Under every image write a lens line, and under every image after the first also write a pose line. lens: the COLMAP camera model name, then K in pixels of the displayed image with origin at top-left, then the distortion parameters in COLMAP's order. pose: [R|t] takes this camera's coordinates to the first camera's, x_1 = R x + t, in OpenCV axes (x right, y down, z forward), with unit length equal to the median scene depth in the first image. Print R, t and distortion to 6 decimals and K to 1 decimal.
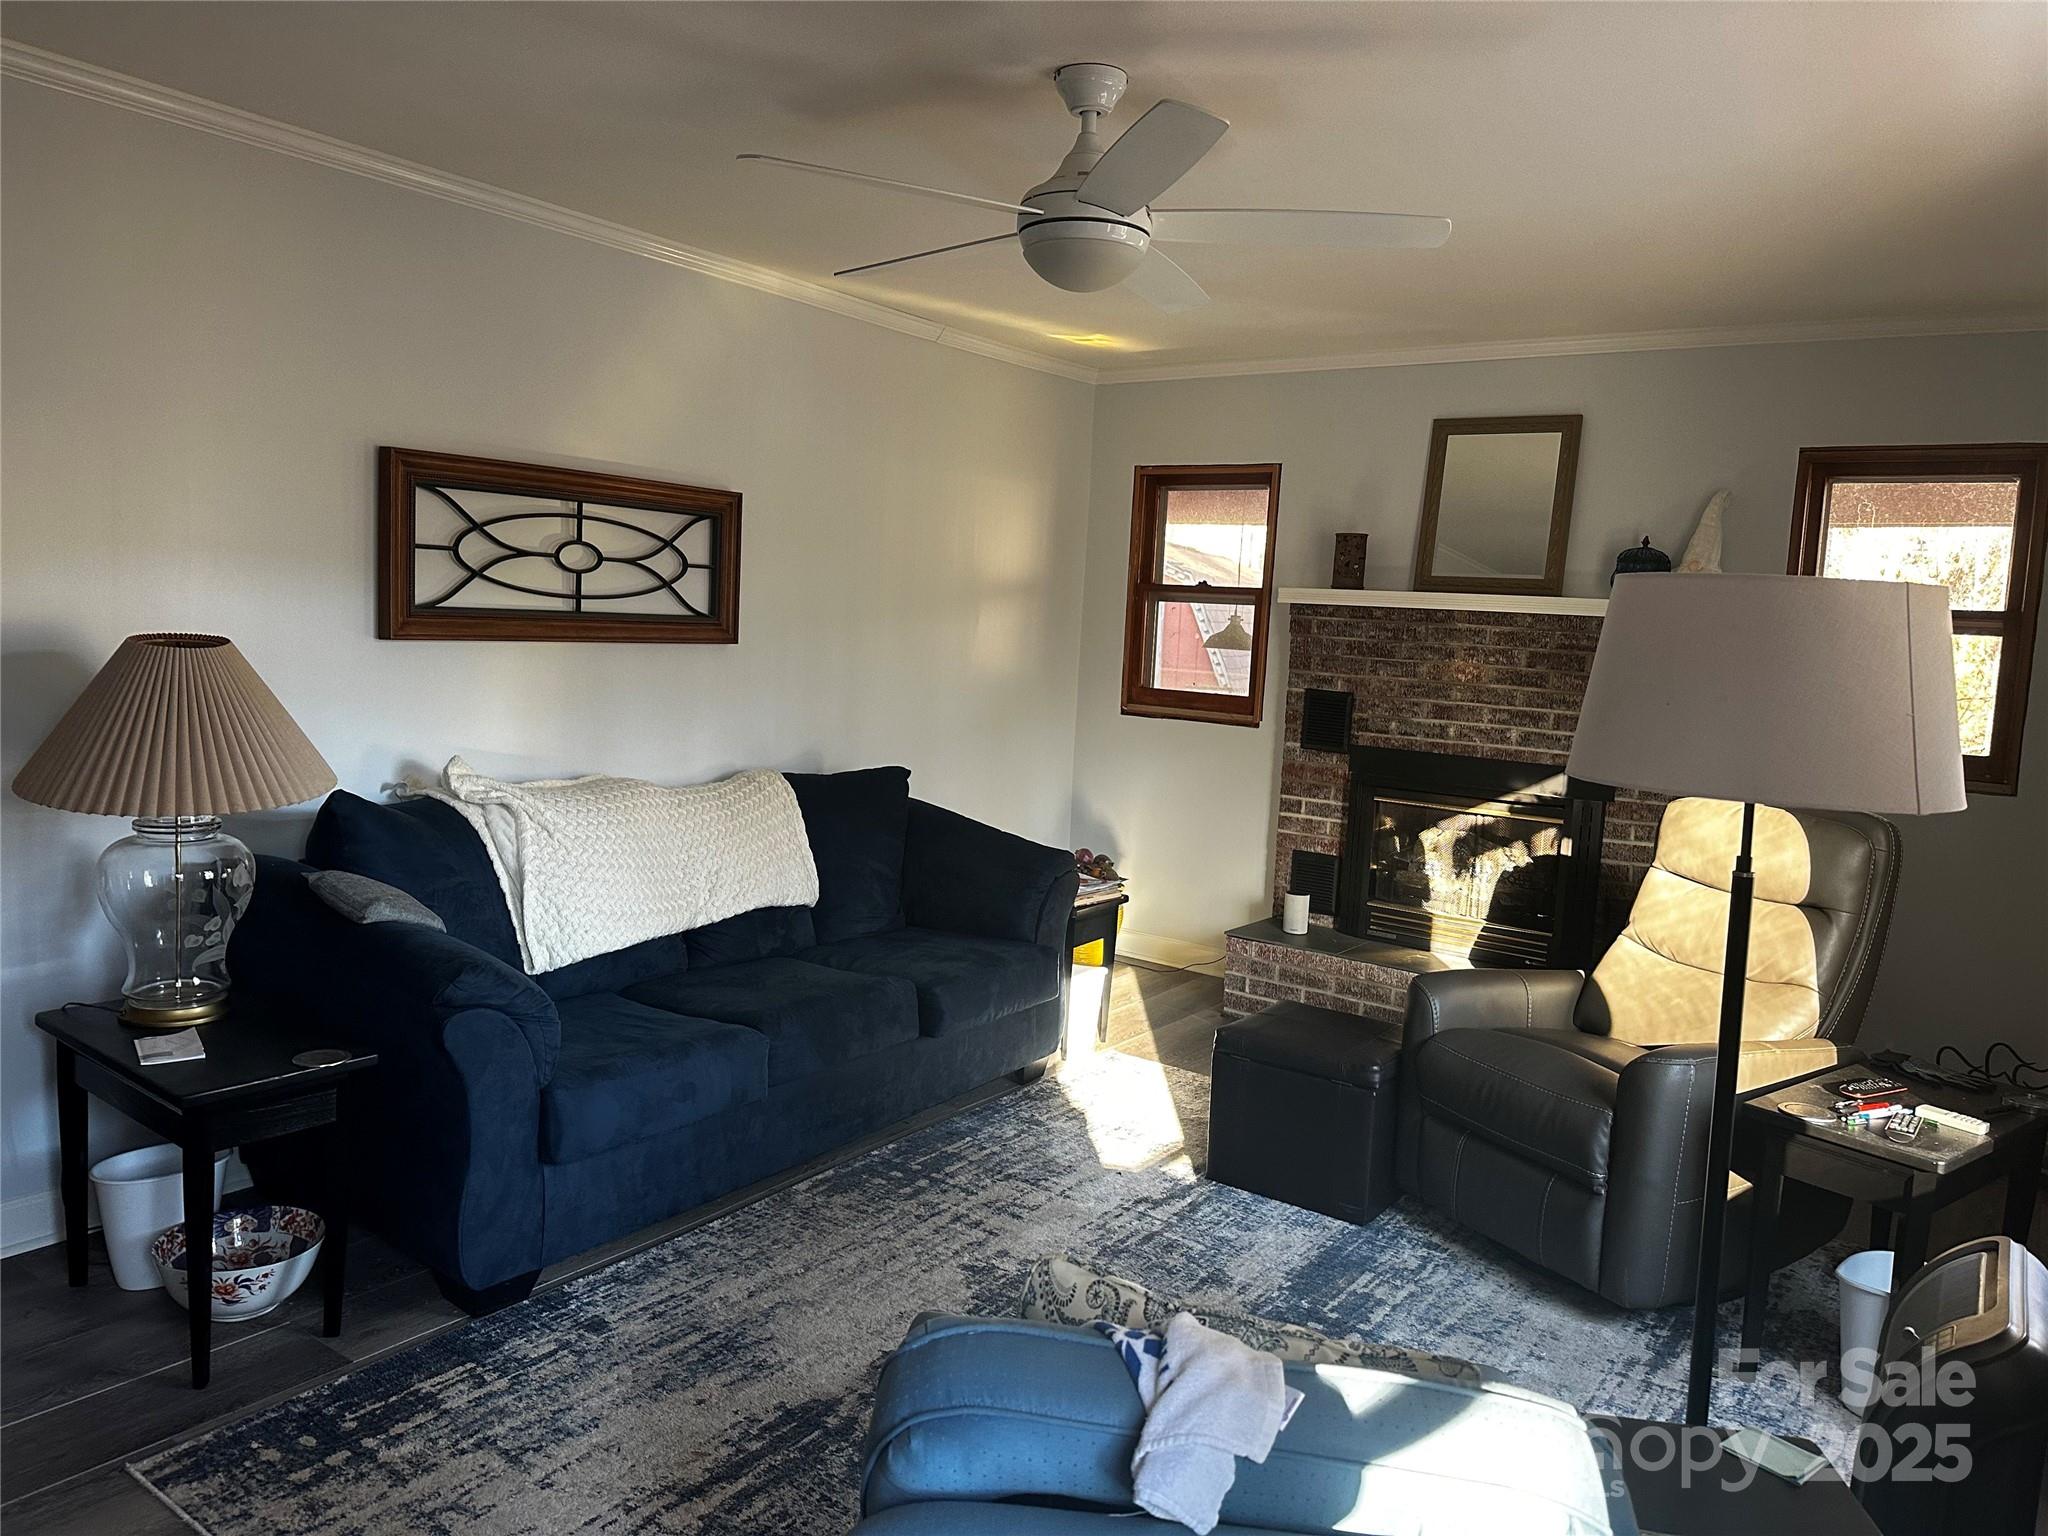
lens RADIAL K [[1431.6, 0, 1005.0], [0, 1431.6, 741.8], [0, 0, 1]] dist [0.087029, -0.113460]
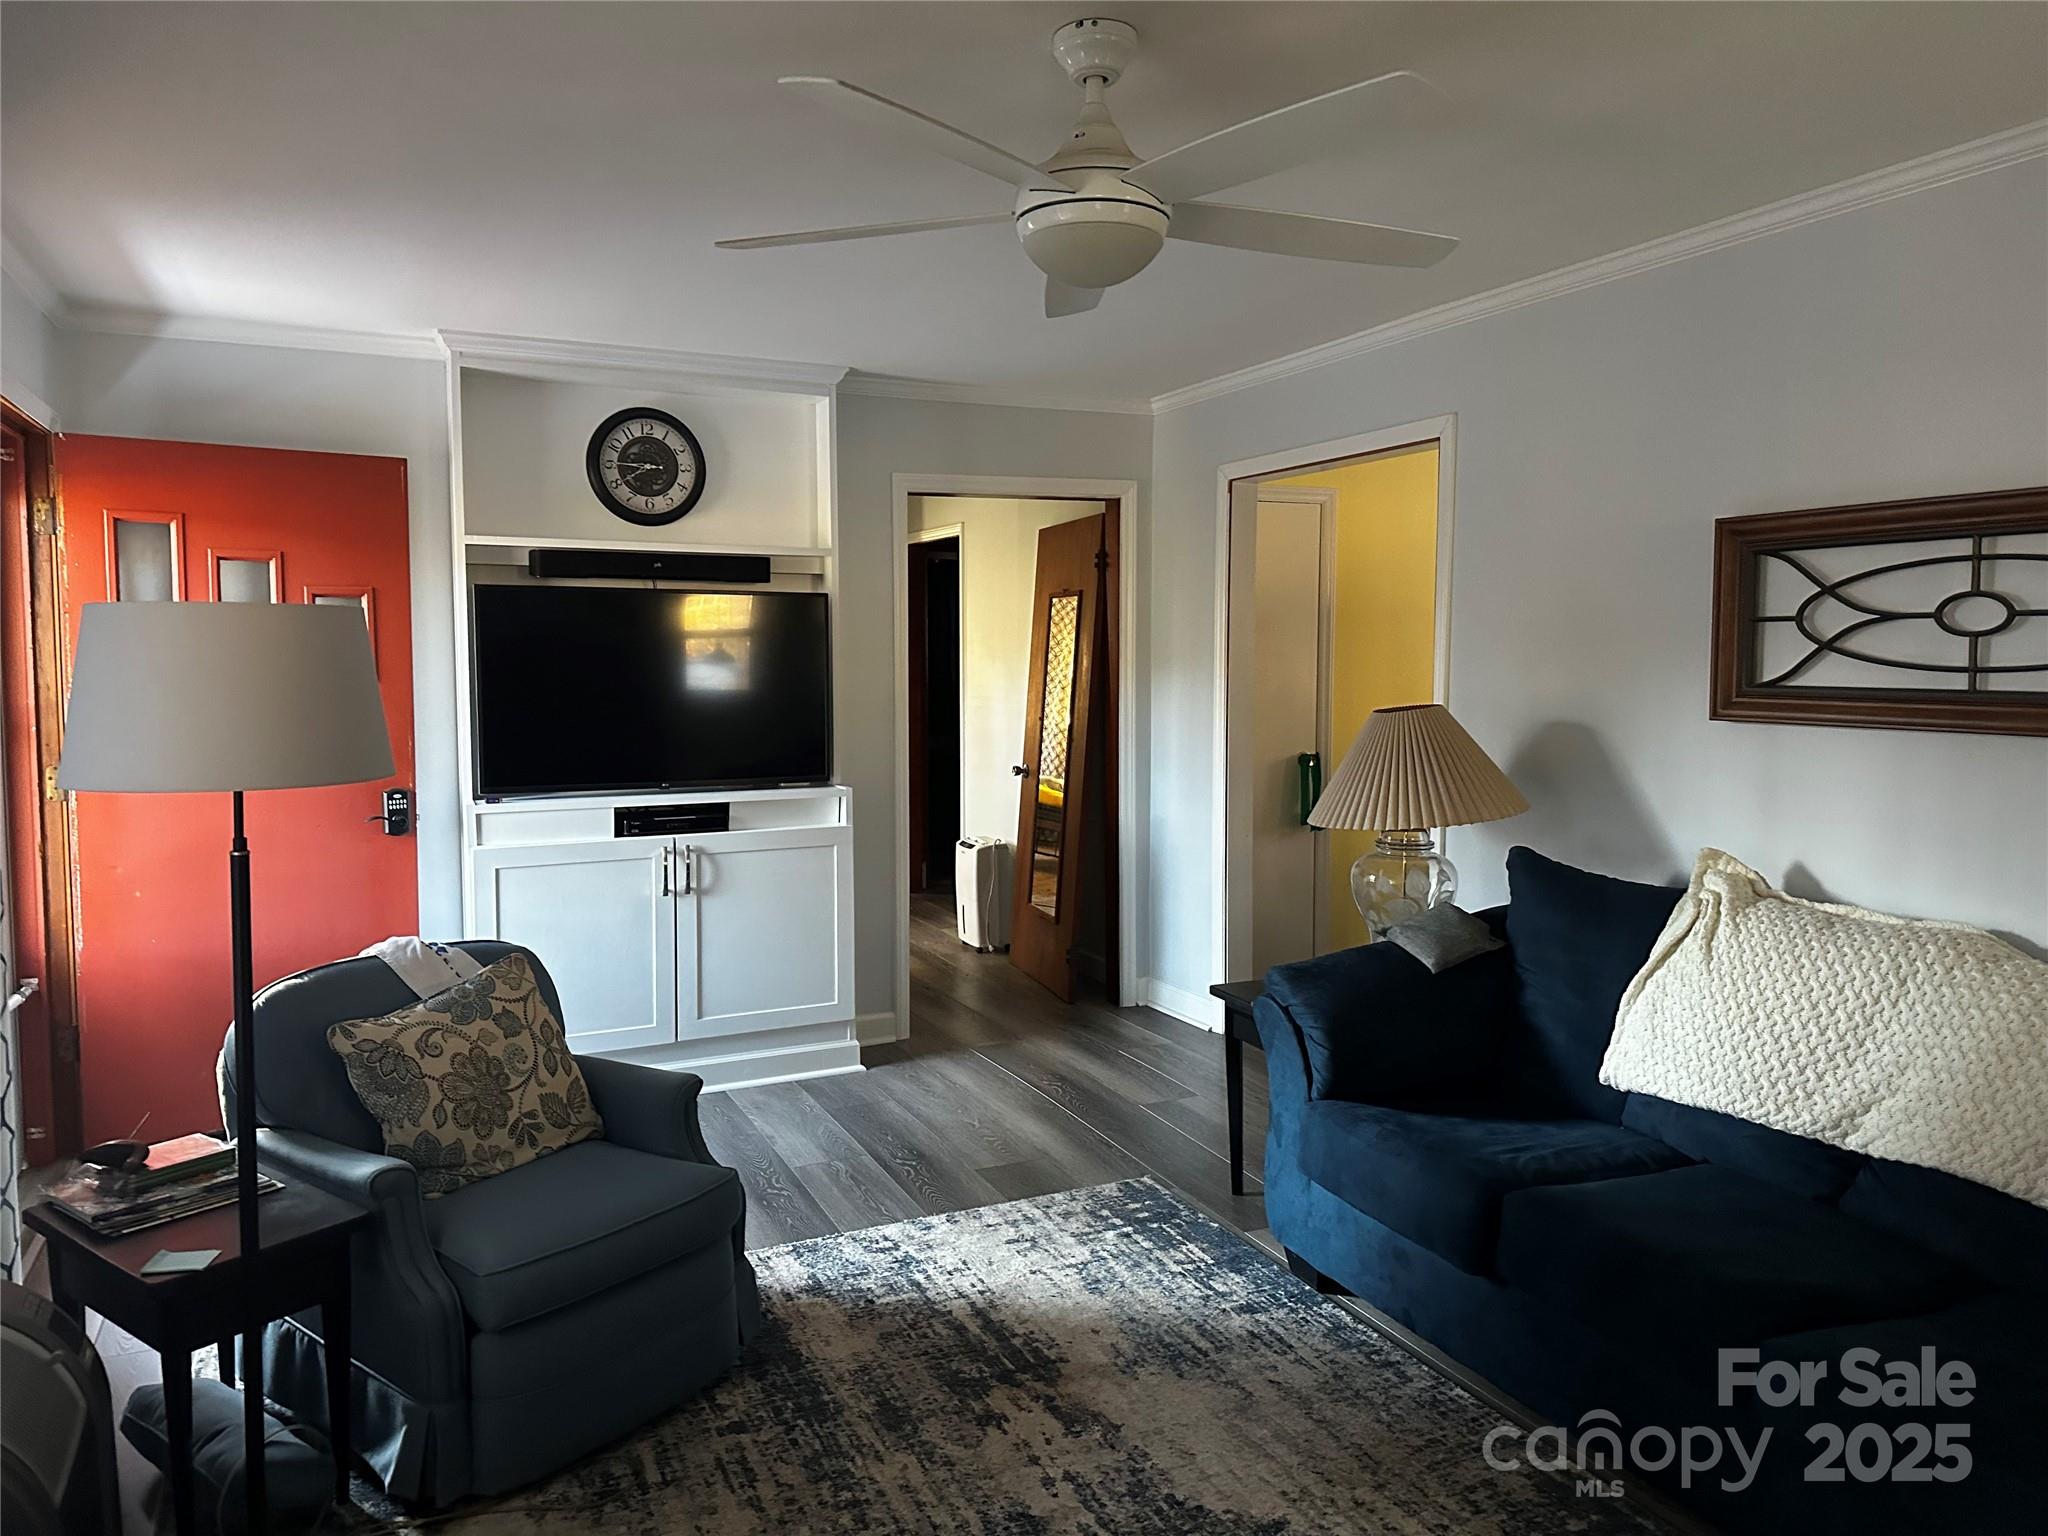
lens RADIAL K [[1431.6, 0, 1021.9], [0, 1431.6, 691.3], [0, 0, 1]] dist [0.087029, -0.113460]
pose [[-0.478588, -0.019380, -0.877826, 0.493862], [-0.106354, 0.993675, 0.036046, -0.058312], [0.871575, 0.110611, -0.477622, 0.824393]]
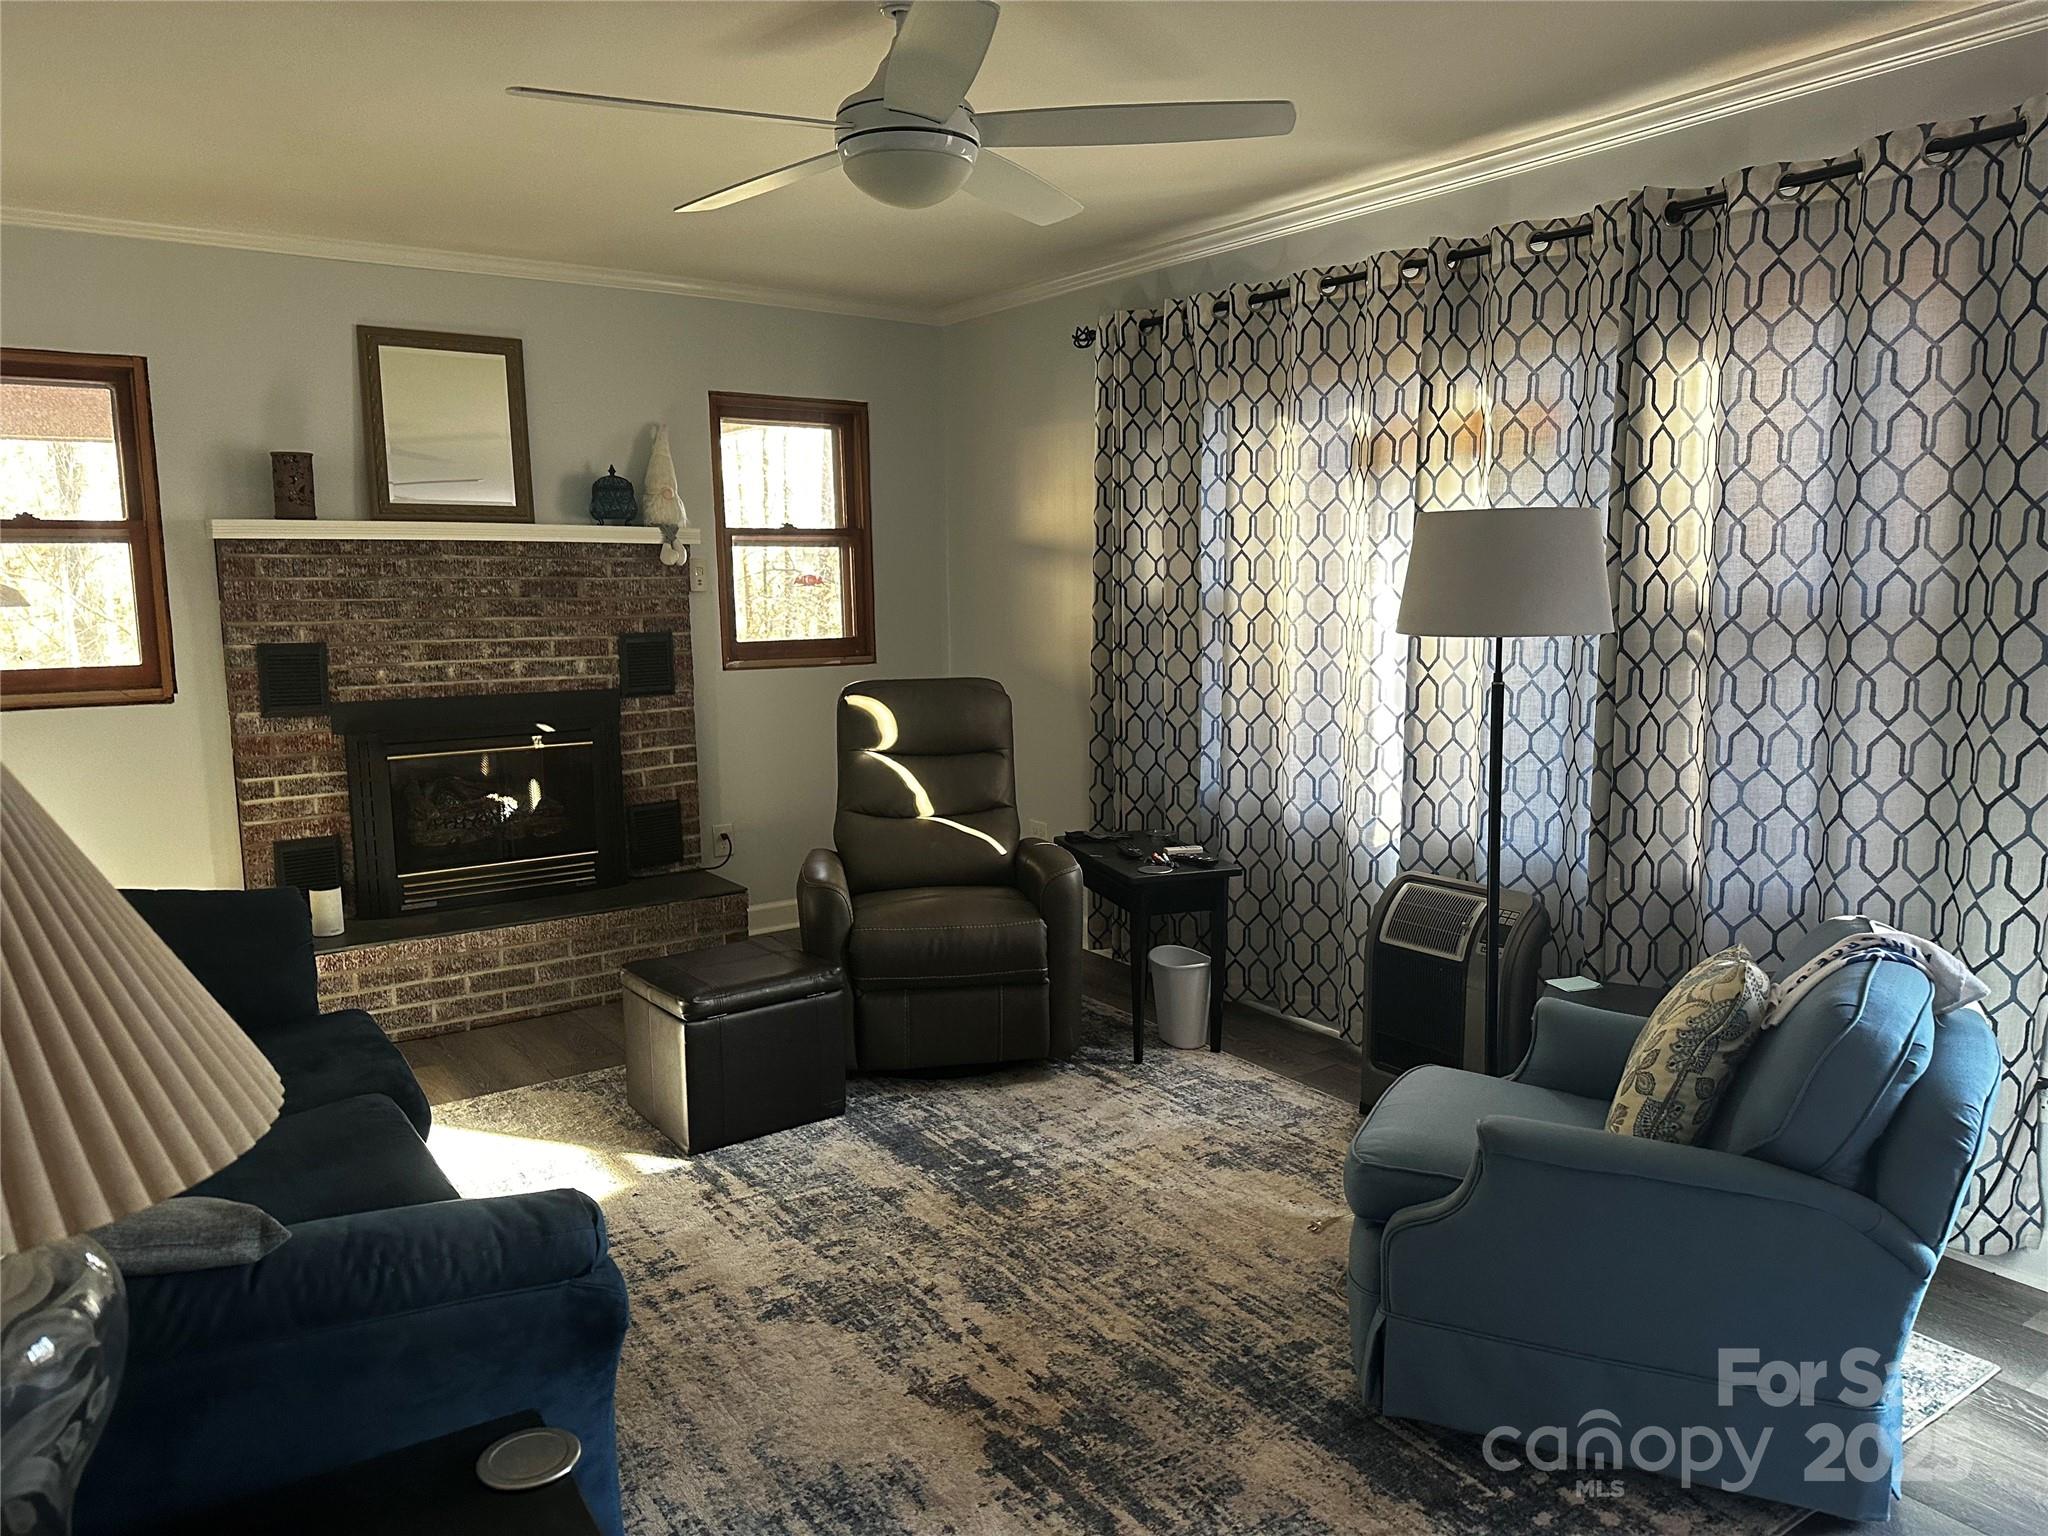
lens RADIAL K [[1431.6, 0, 1035.0], [0, 1431.6, 771.5], [0, 0, 1]] dist [0.087029, -0.113460]
pose [[0.317912, -0.184774, 0.929941, -0.499032], [0.112868, 0.981227, 0.156379, -0.052790], [-0.941378, 0.055245, 0.332799, 0.370708]]
